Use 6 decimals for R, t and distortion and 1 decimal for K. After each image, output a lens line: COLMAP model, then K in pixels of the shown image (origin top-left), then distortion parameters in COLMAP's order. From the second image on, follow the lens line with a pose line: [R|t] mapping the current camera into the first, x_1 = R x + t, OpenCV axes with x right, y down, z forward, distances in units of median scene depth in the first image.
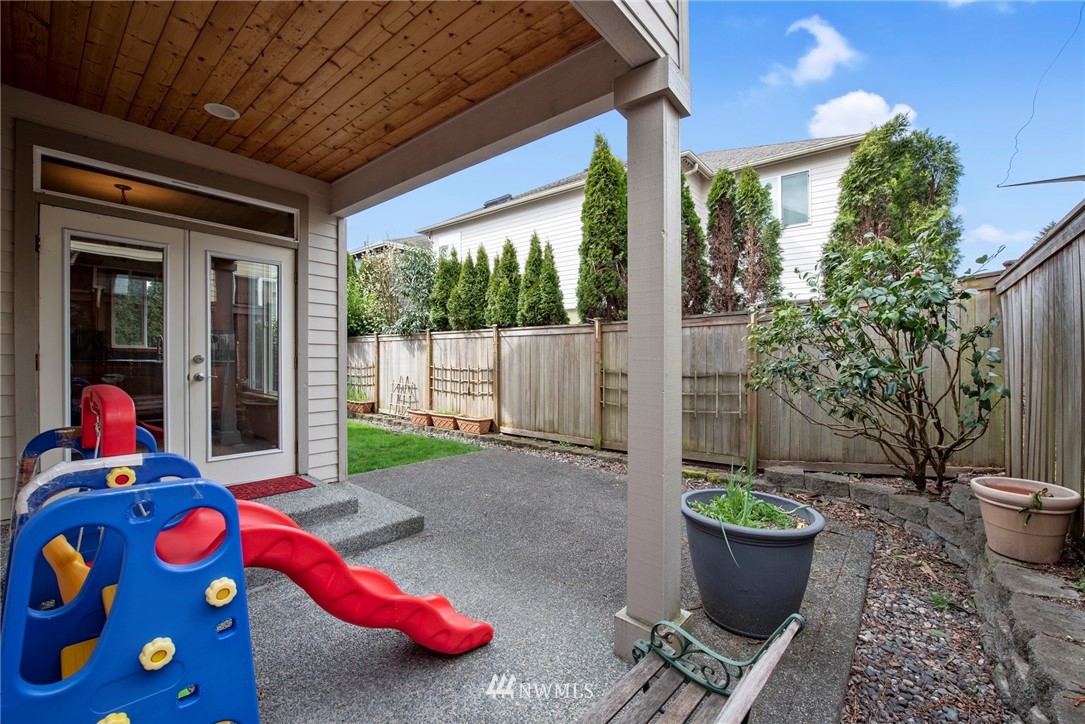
lens RADIAL K [[440.0, 0, 543.0], [0, 440.0, 348.8], [0, 0, 1]] dist [-0.002067, -0.000040]
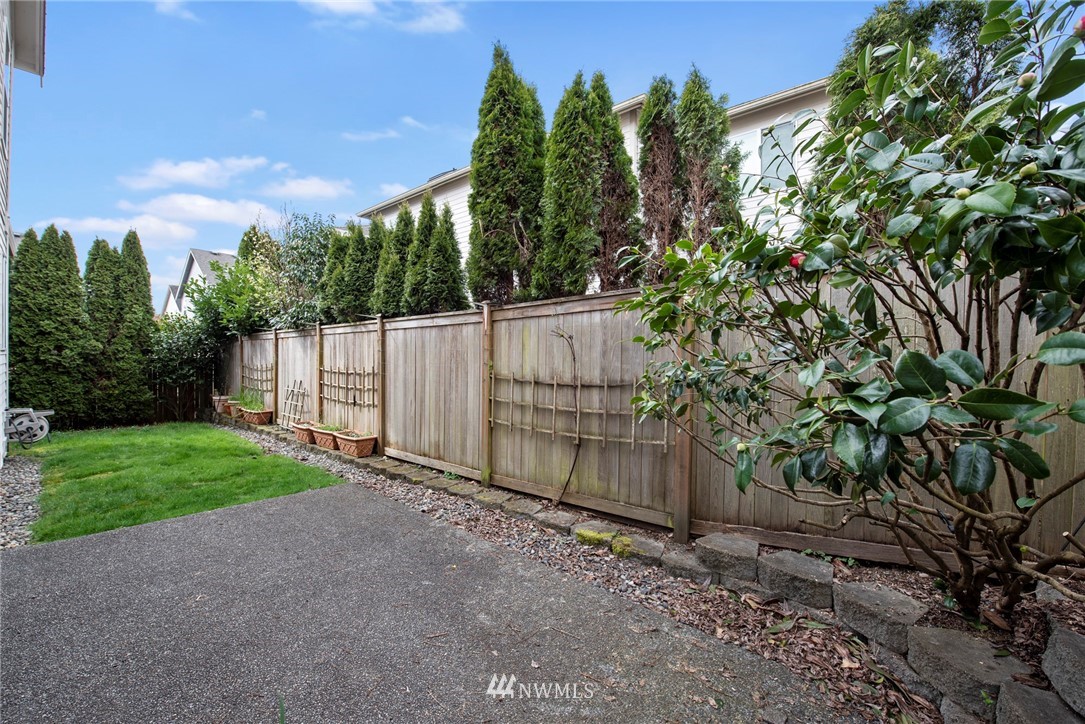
lens RADIAL K [[433.6, 0, 542.5], [0, 433.6, 362.0], [0, 0, 1]] dist [-0.009269, -0.000318]
pose [[0.999987, -0.004441, -0.002536, 0.204836], [0.004523, 0.999440, 0.033154, 0.005000], [0.002387, -0.033165, 0.999447, 0.286068]]
